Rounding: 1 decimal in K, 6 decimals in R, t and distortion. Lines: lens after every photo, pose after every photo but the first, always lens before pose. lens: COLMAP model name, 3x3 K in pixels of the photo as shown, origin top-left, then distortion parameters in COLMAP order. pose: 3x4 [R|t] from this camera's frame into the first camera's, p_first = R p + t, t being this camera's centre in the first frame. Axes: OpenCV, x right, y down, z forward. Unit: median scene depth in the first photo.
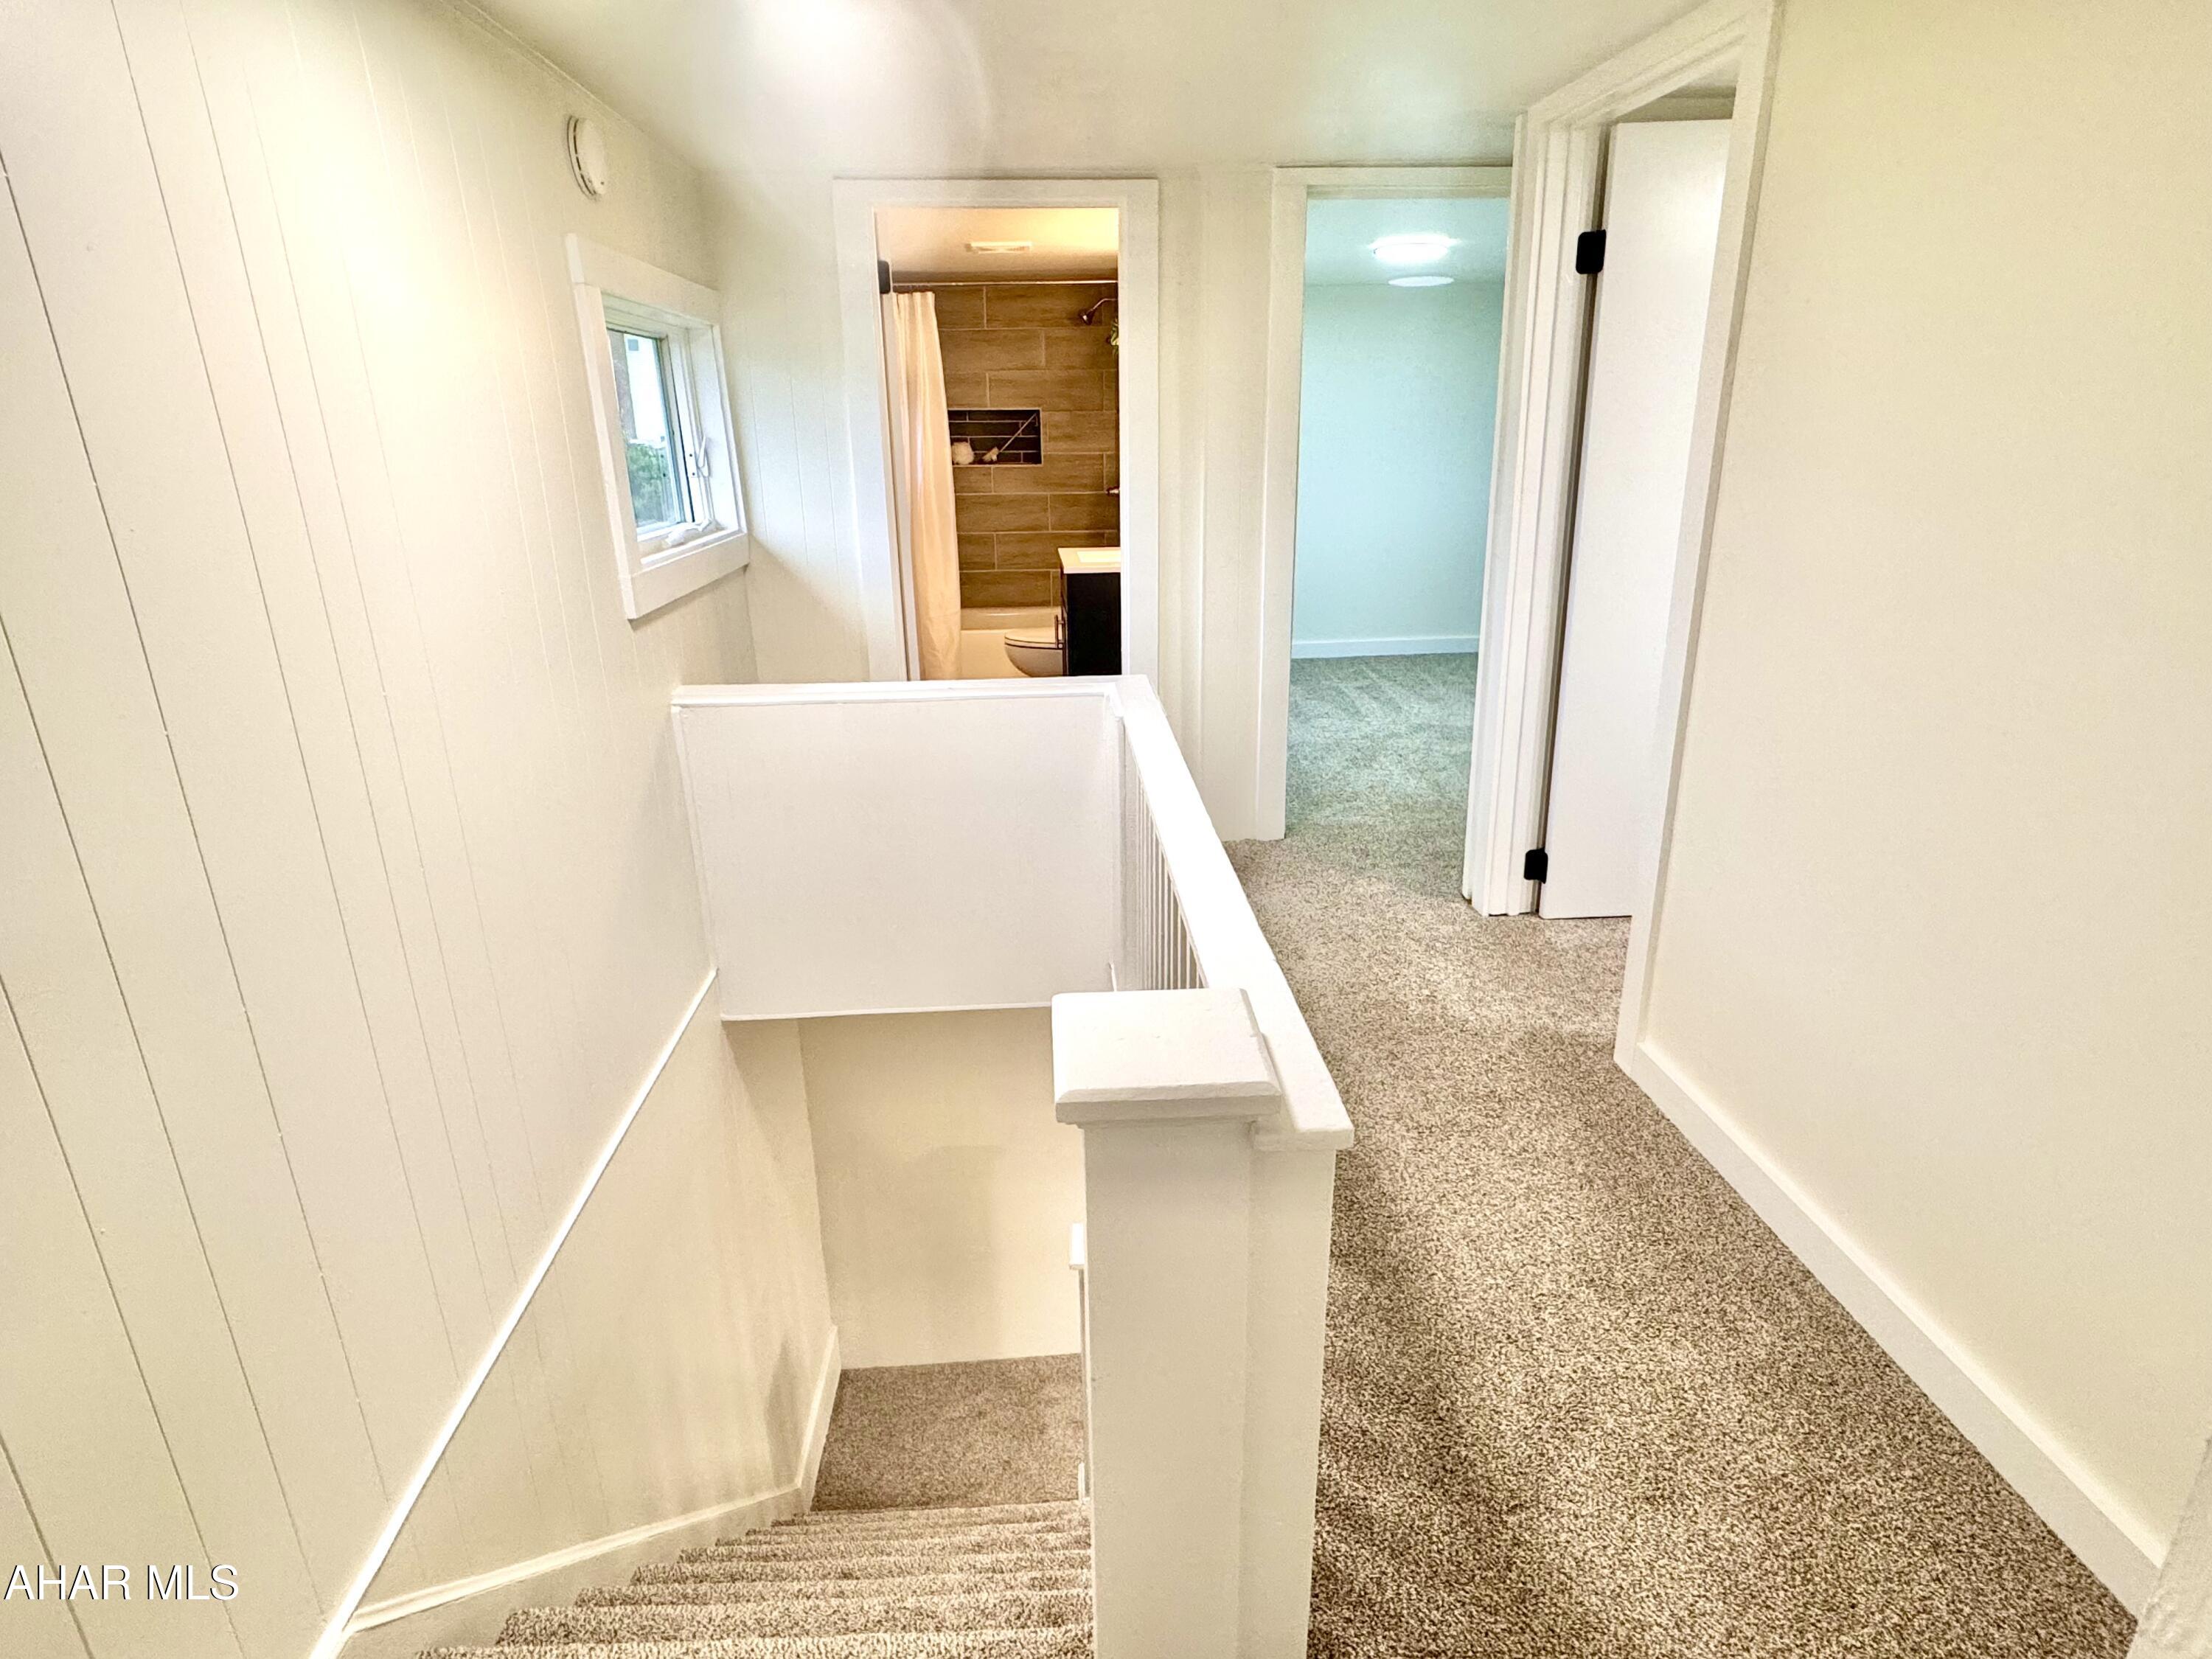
lens RADIAL K [[1148.3, 0, 1108.4], [0, 1148.3, 820.1], [0, 0, 1]] dist [-0.005261, 0.003745]
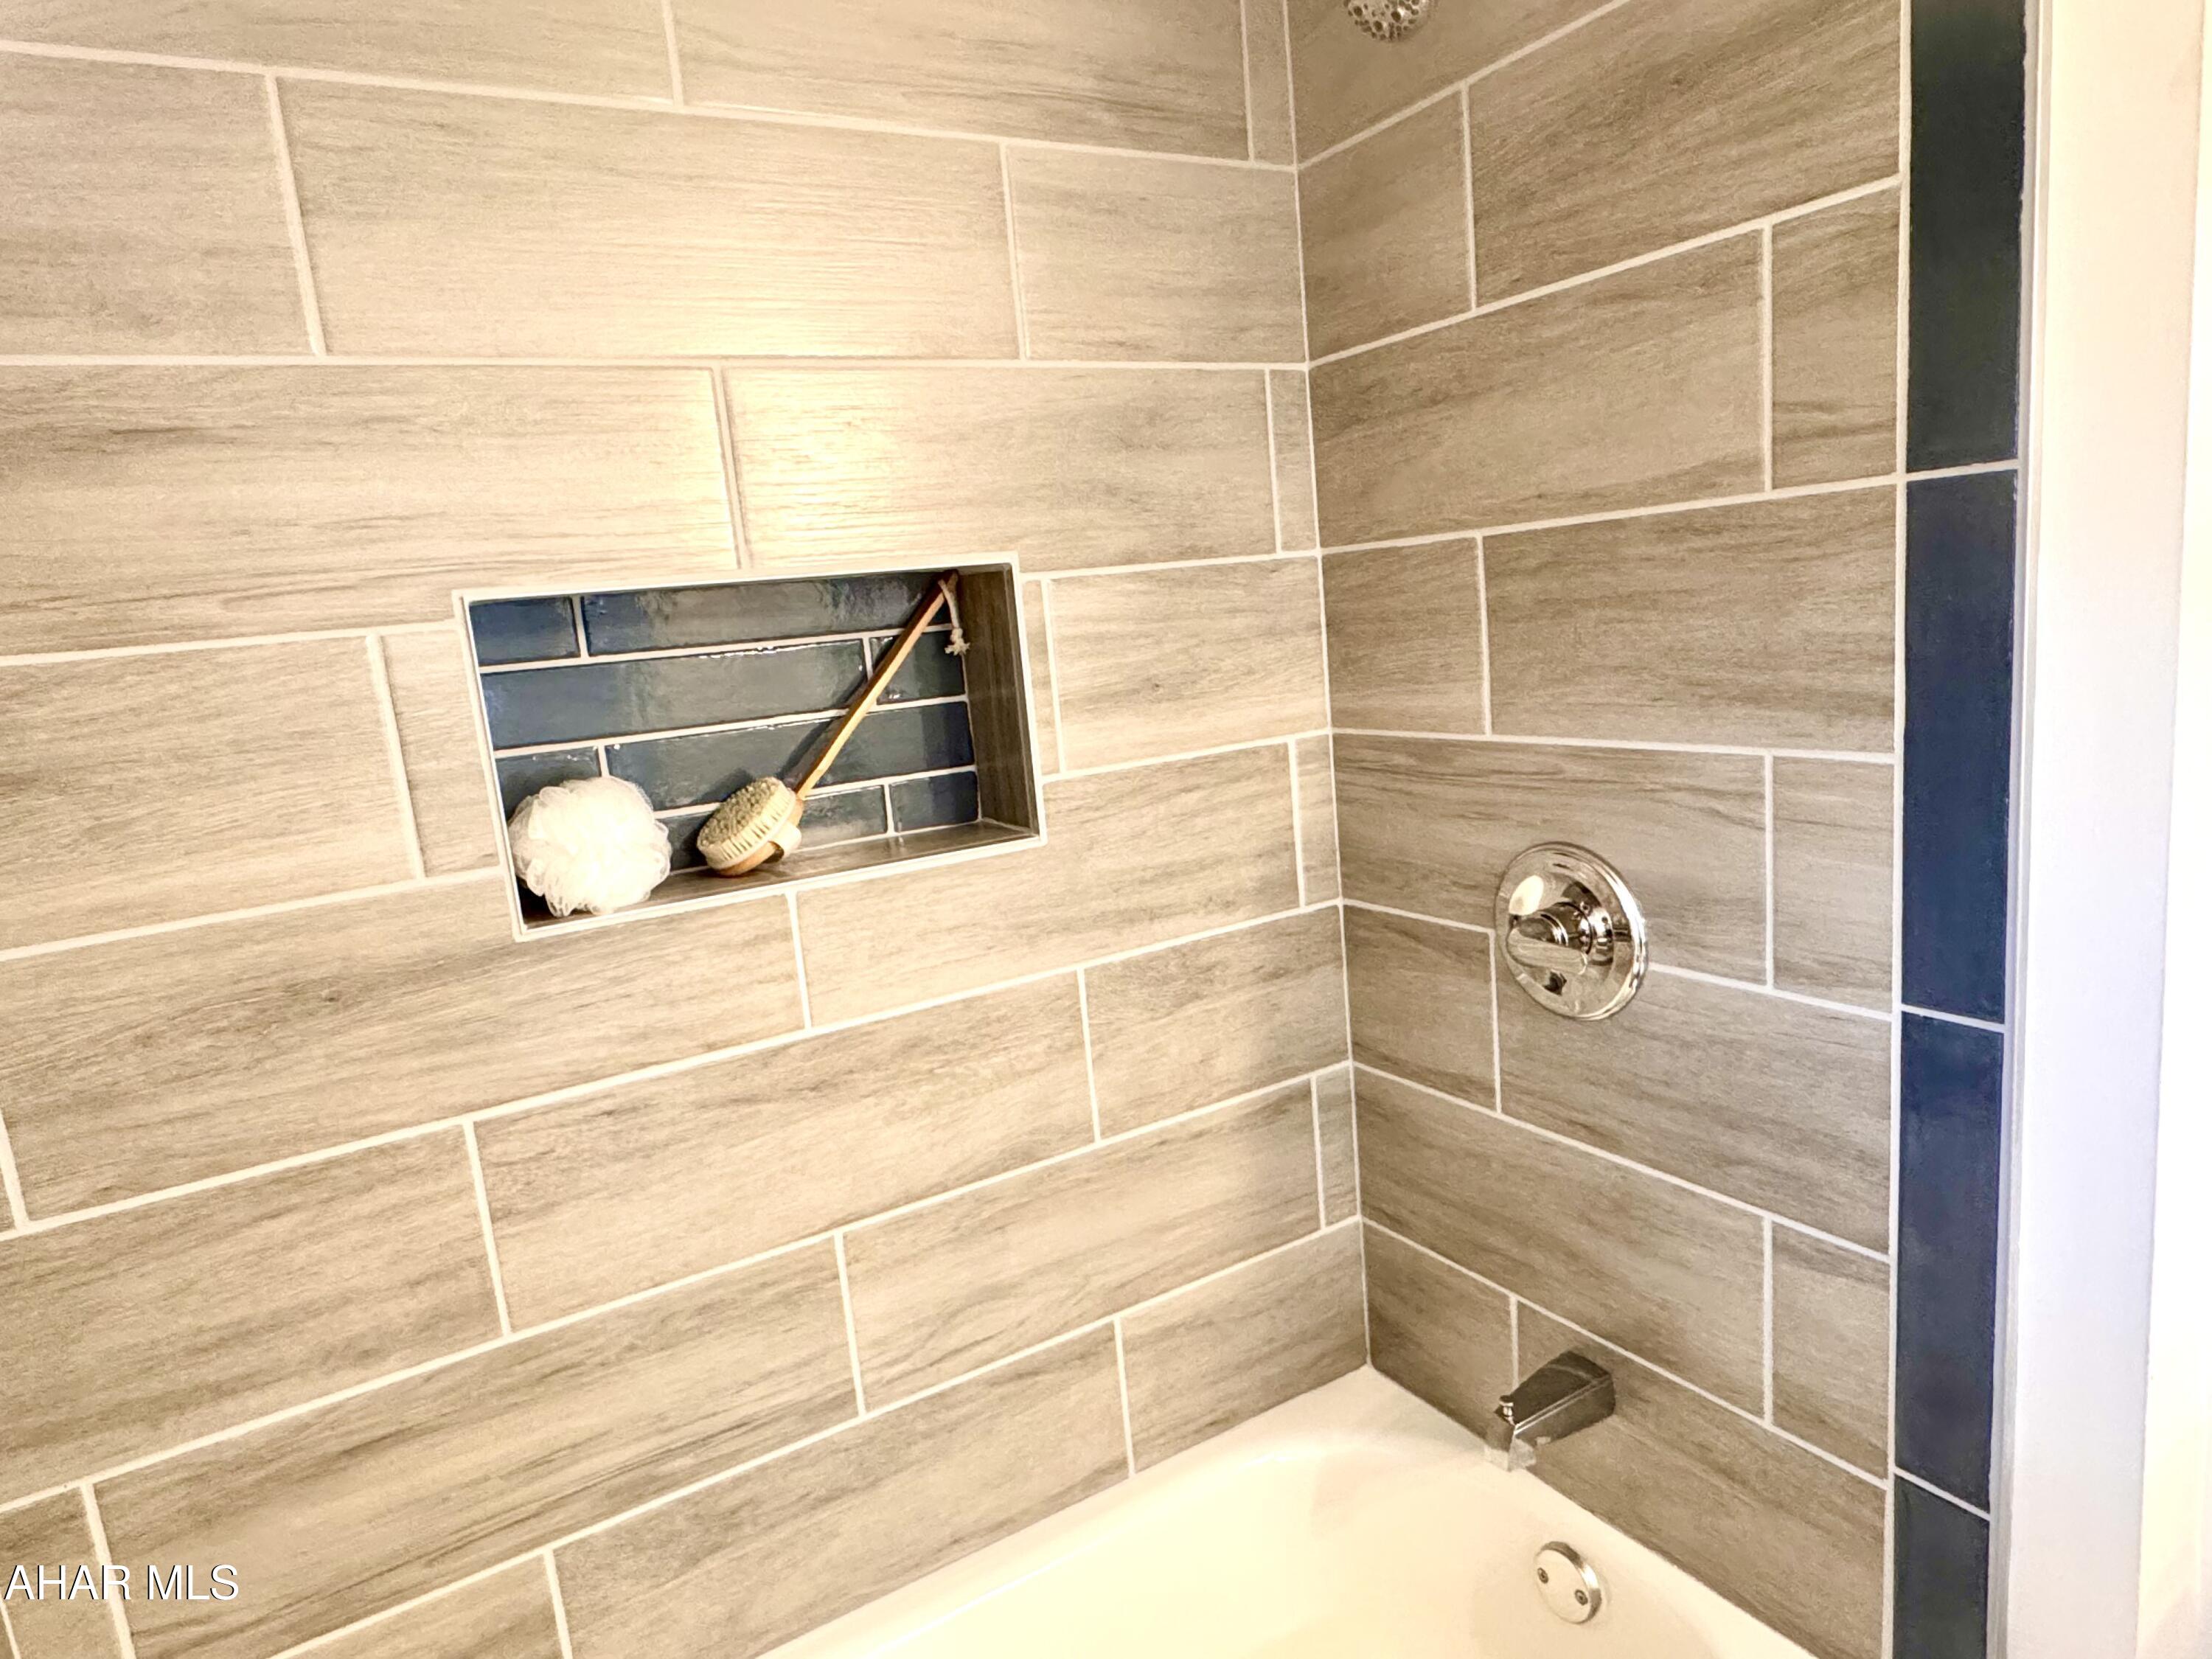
lens RADIAL K [[1322.5, 0, 1101.5], [0, 1322.5, 834.0], [0, 0, 1]] dist [-0.000508, -0.000036]
pose [[0.886035, -0.148036, 0.439349, -0.146025], [0.221207, 0.967815, -0.120008, -0.280764], [-0.407443, 0.203519, 0.890264, 0.796890]]
